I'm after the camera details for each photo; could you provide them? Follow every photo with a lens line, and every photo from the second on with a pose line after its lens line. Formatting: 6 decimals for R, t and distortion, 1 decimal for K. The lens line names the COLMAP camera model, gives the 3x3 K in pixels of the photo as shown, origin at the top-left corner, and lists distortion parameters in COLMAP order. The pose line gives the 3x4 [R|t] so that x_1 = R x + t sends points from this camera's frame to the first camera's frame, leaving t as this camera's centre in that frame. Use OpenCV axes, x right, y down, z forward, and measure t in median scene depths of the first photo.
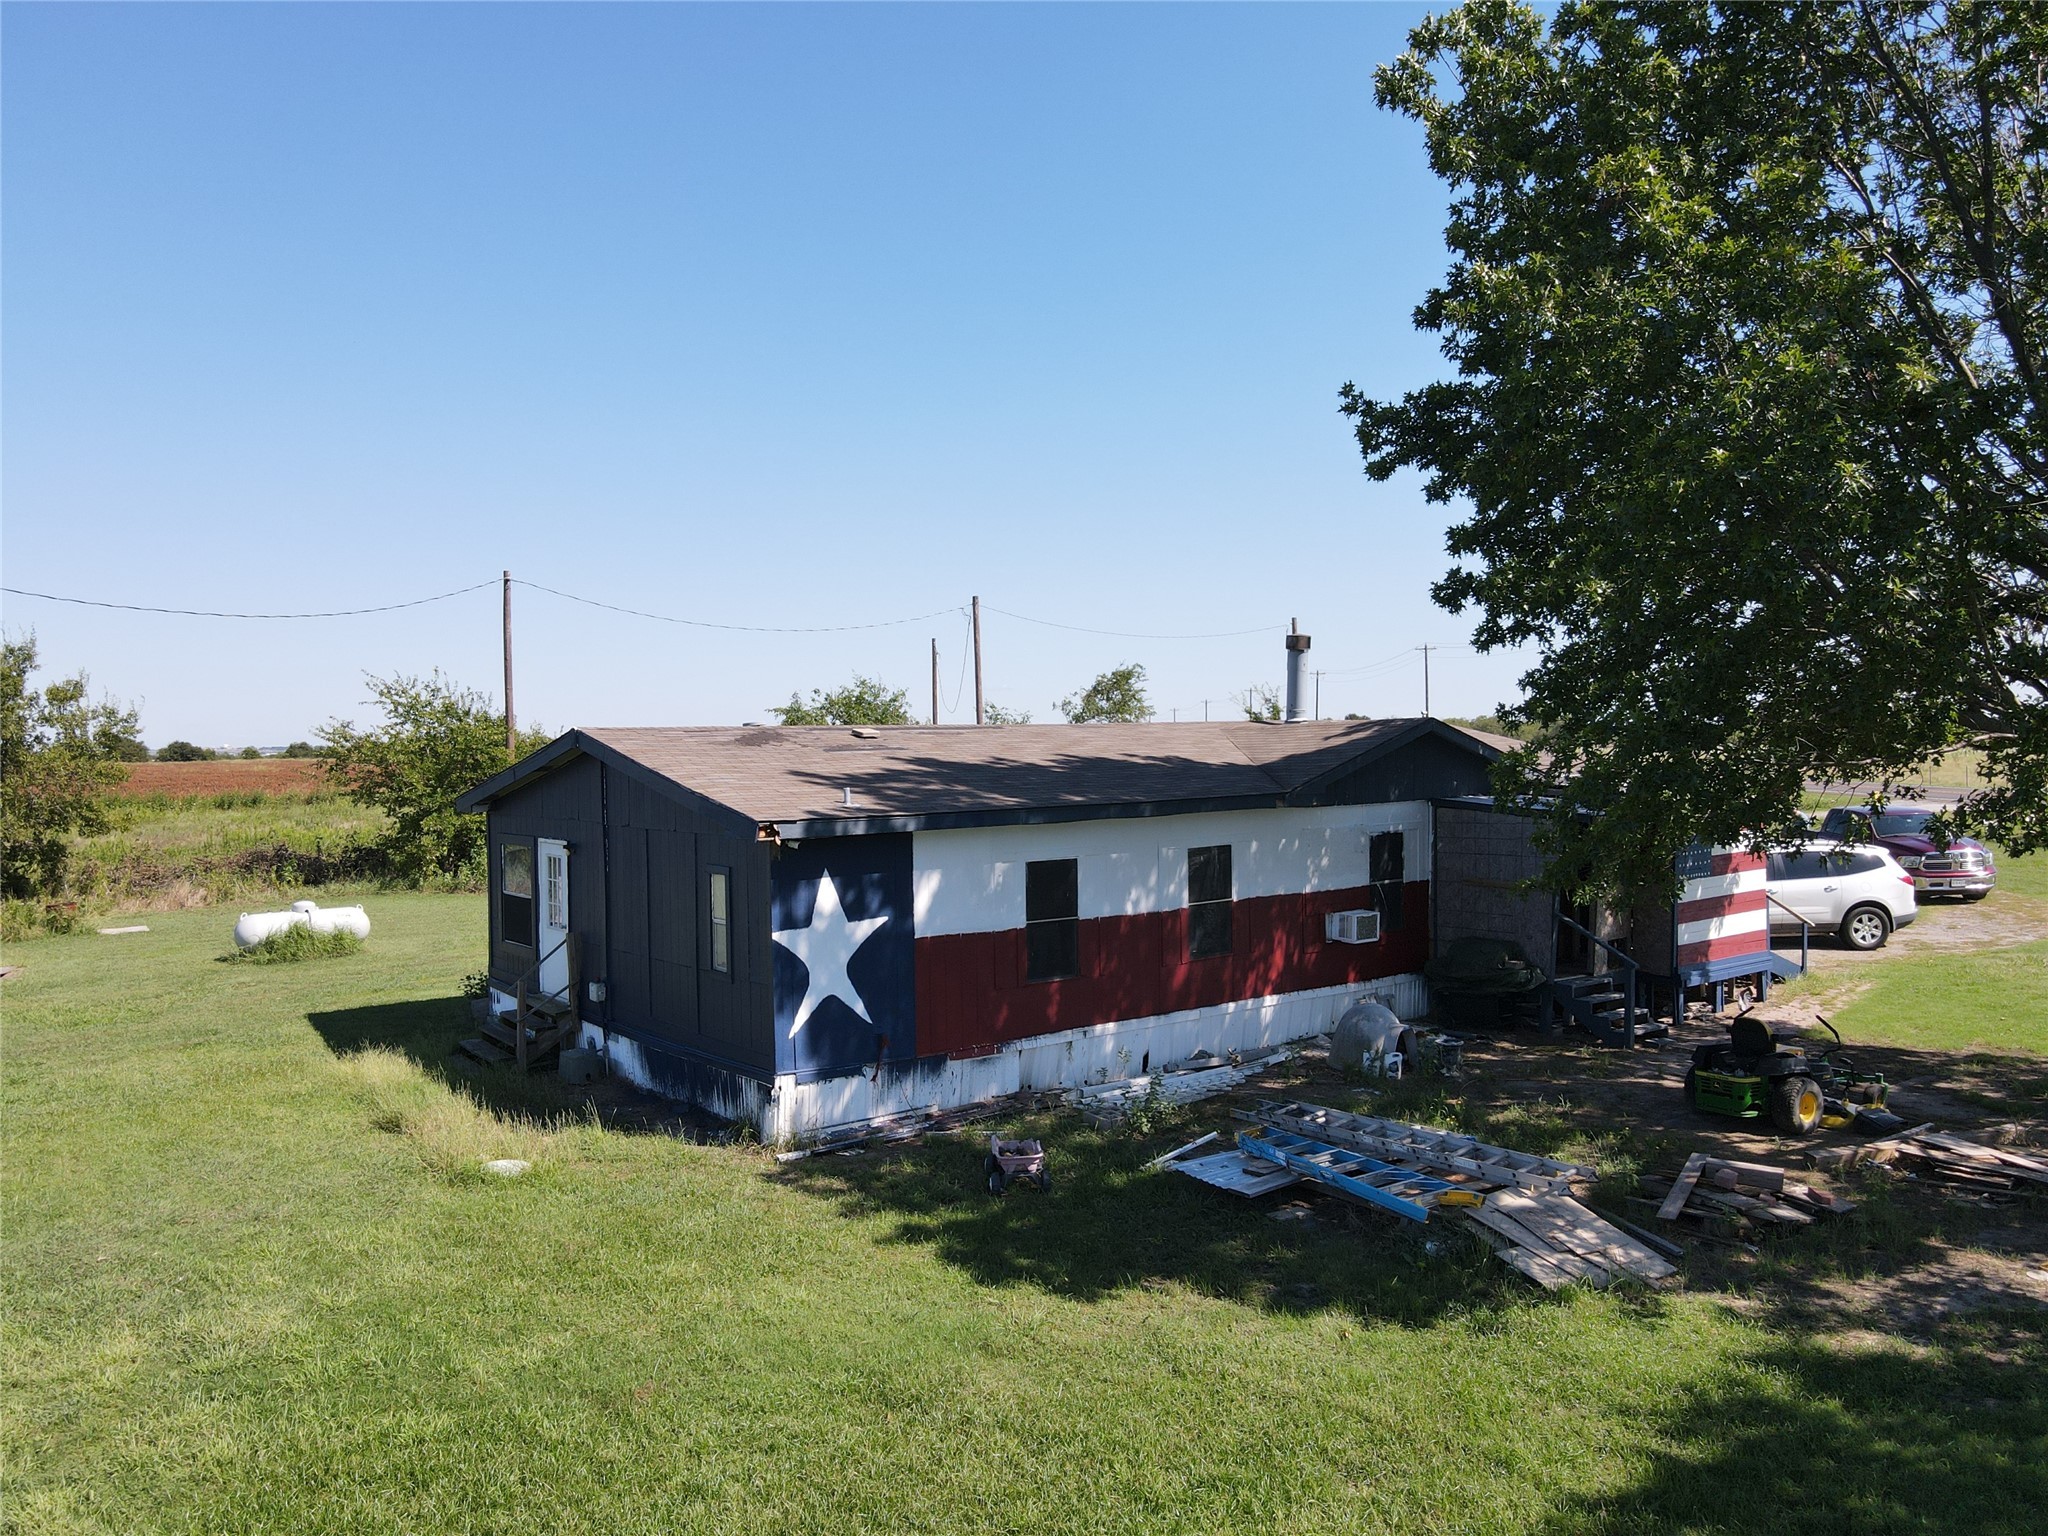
lens RADIAL K [[1448.9, 0, 1022.9], [0, 1448.9, 772.3], [0, 0, 1]] dist [-0.010994, 0.013411]
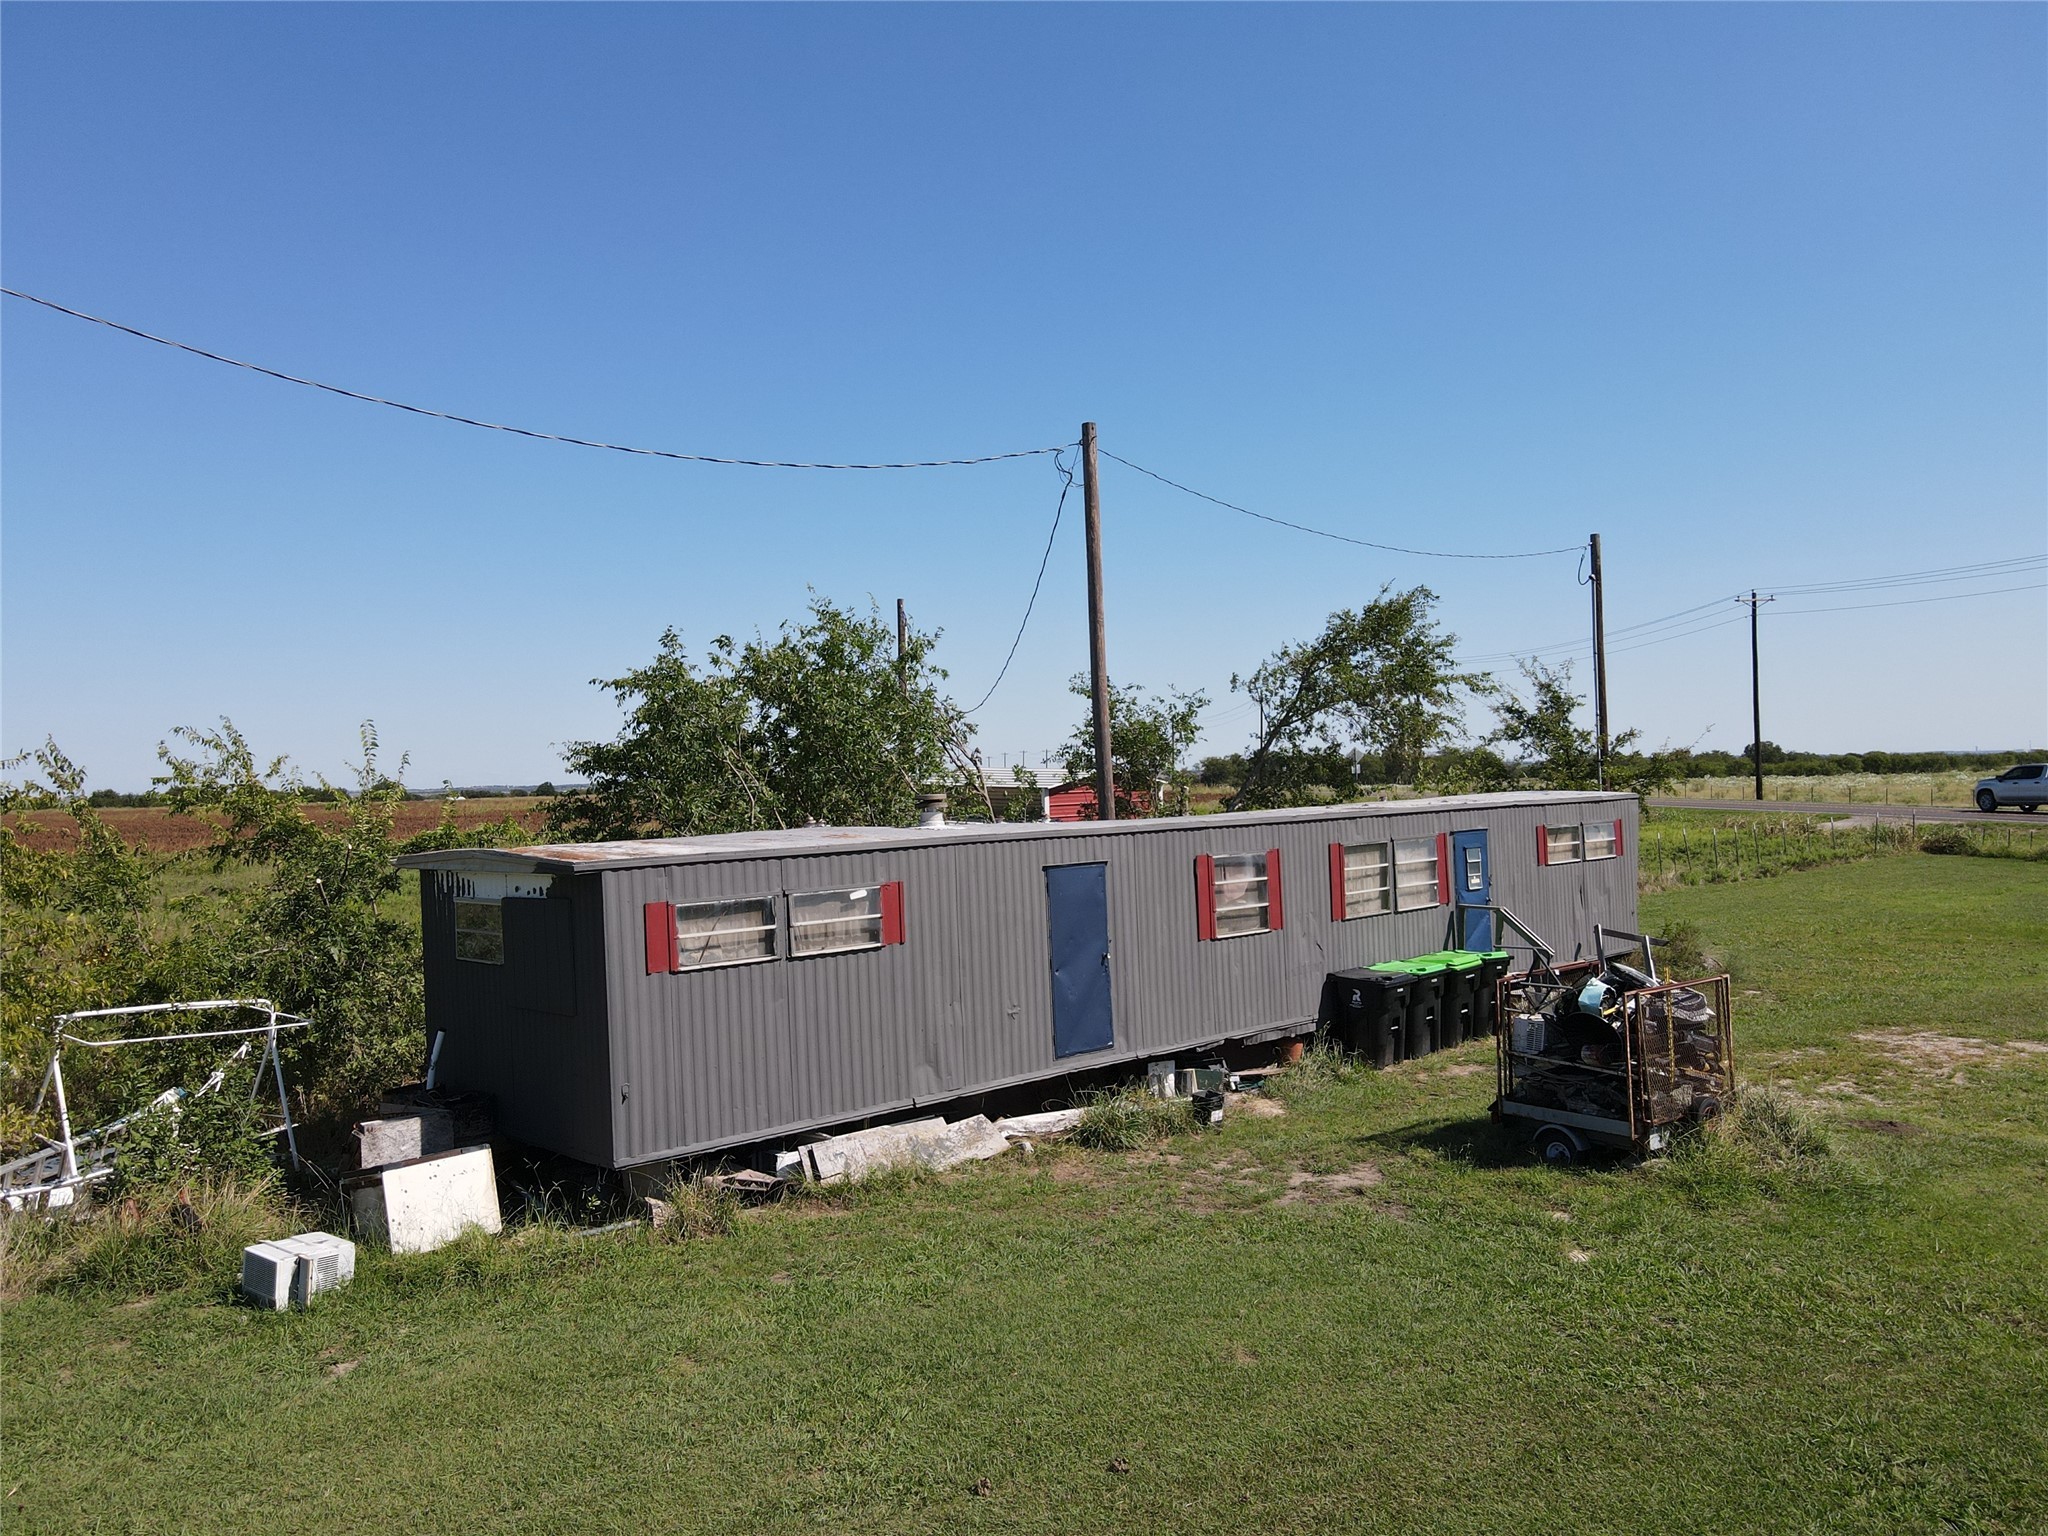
lens RADIAL K [[1448.9, 0, 1016.8], [0, 1448.9, 778.5], [0, 0, 1]] dist [-0.010994, 0.013411]
pose [[0.997112, -0.013580, 0.074720, -0.245319], [0.015170, 0.999670, -0.020744, -0.017517], [-0.074414, 0.021817, 0.996989, 1.586349]]
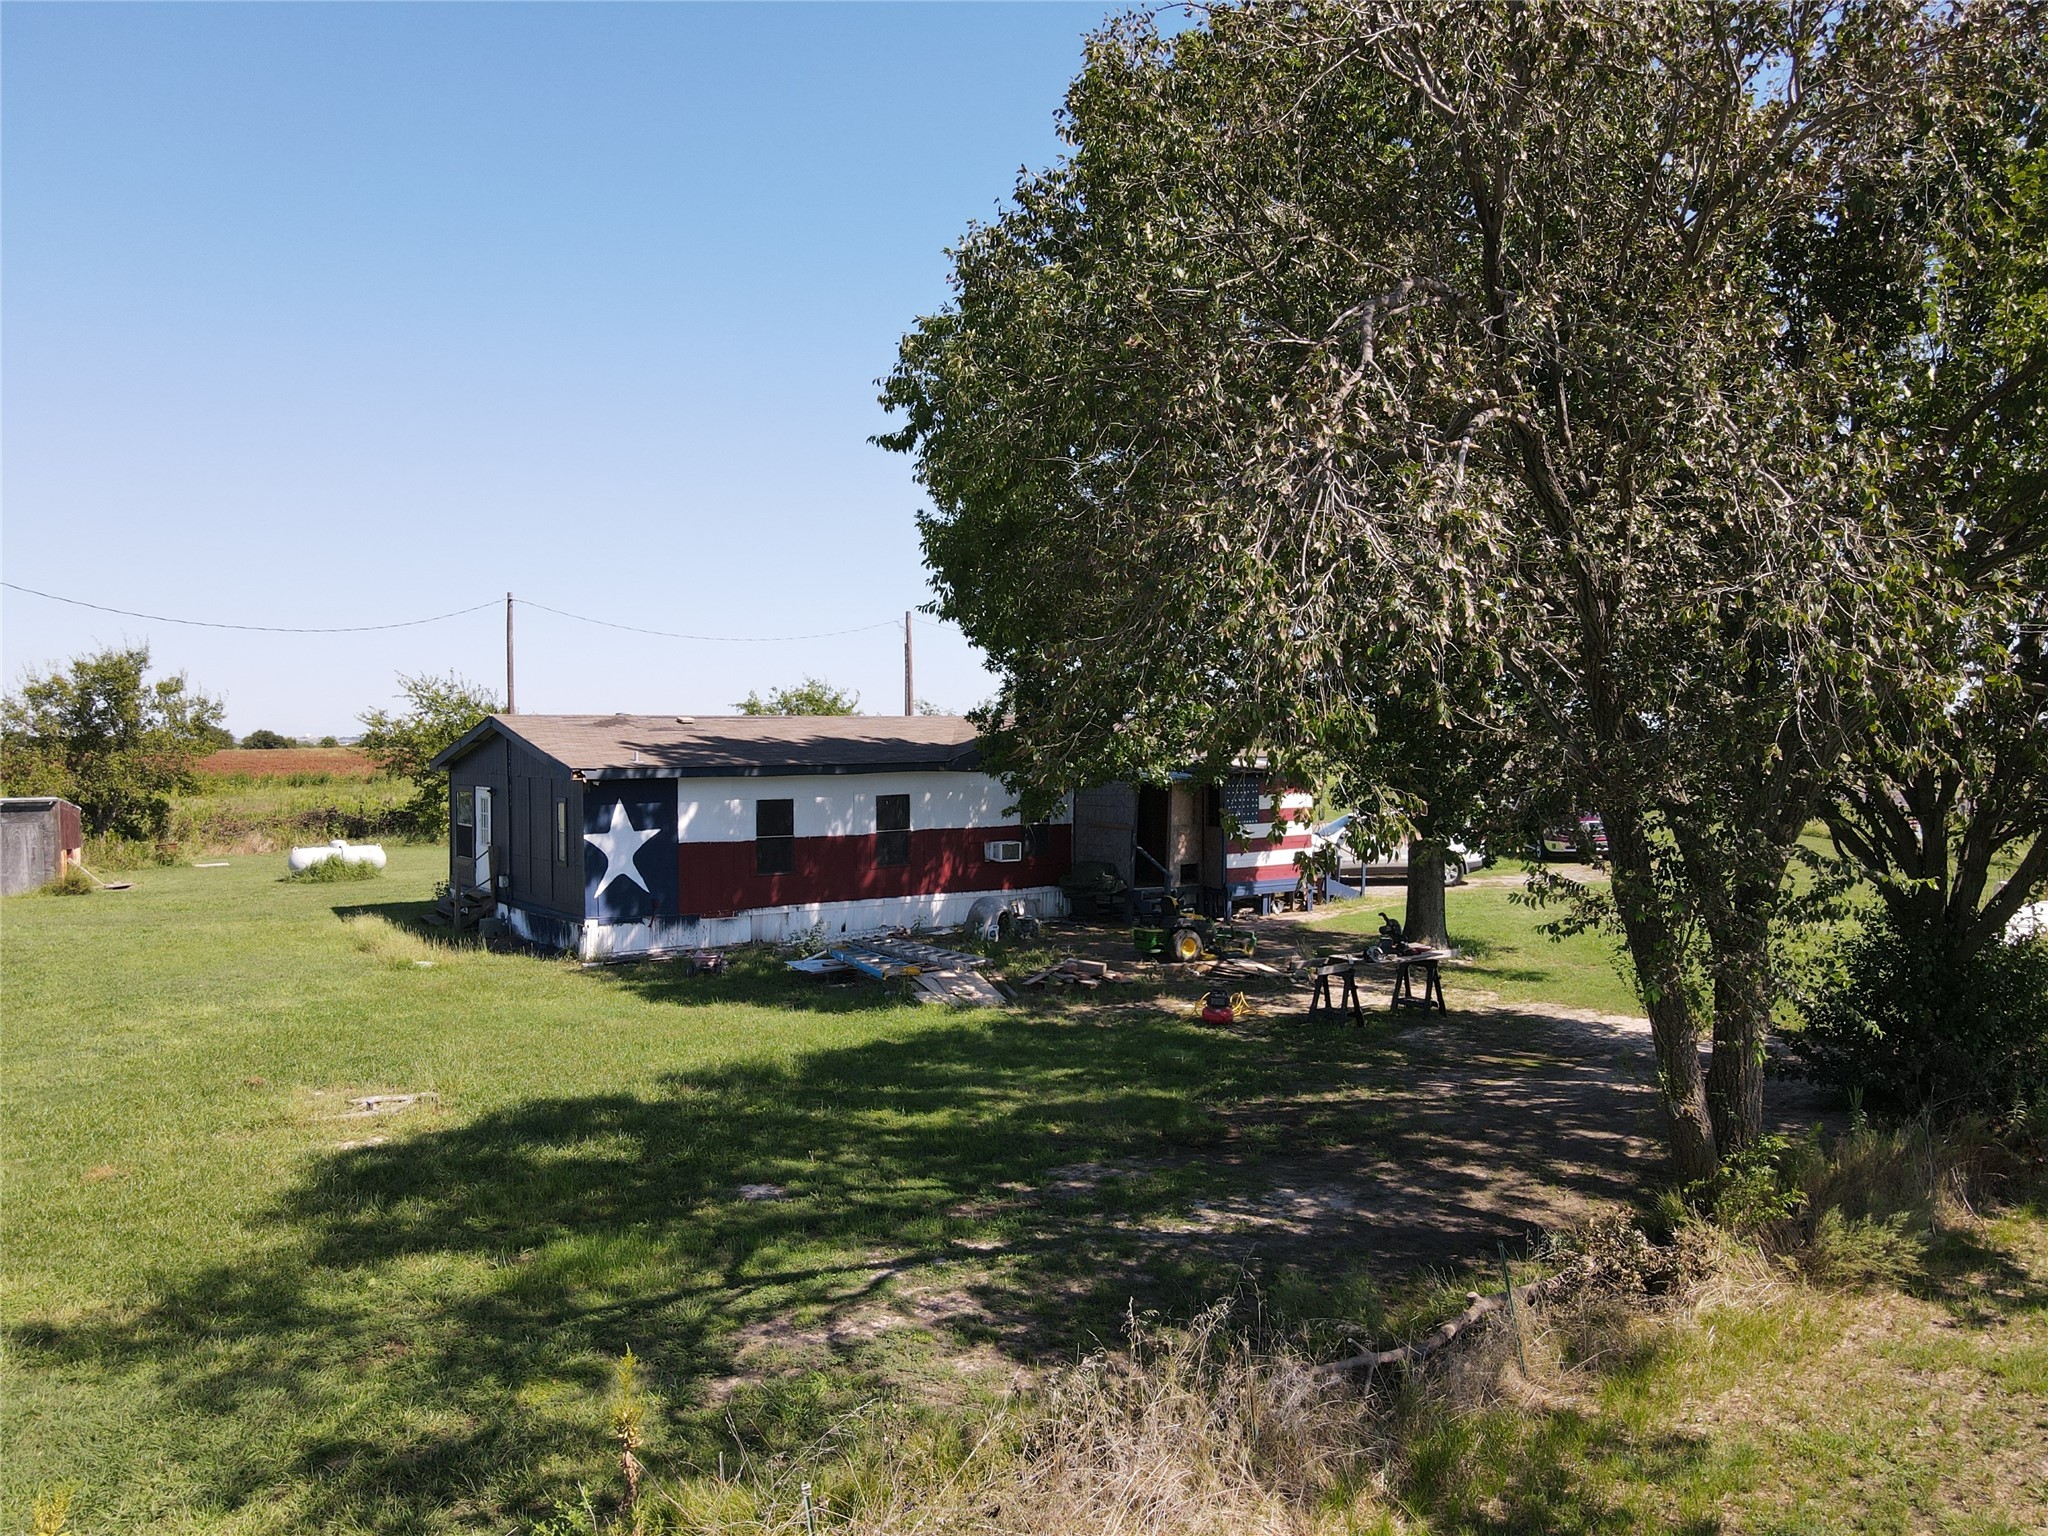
lens RADIAL K [[1448.9, 0, 1022.4], [0, 1448.9, 775.0], [0, 0, 1]] dist [-0.010994, 0.013411]
pose [[0.998939, 0.011767, -0.044515, 0.321617], [-0.011615, 0.999926, 0.003661, 0.021420], [0.044555, -0.003140, 0.999002, -0.522643]]
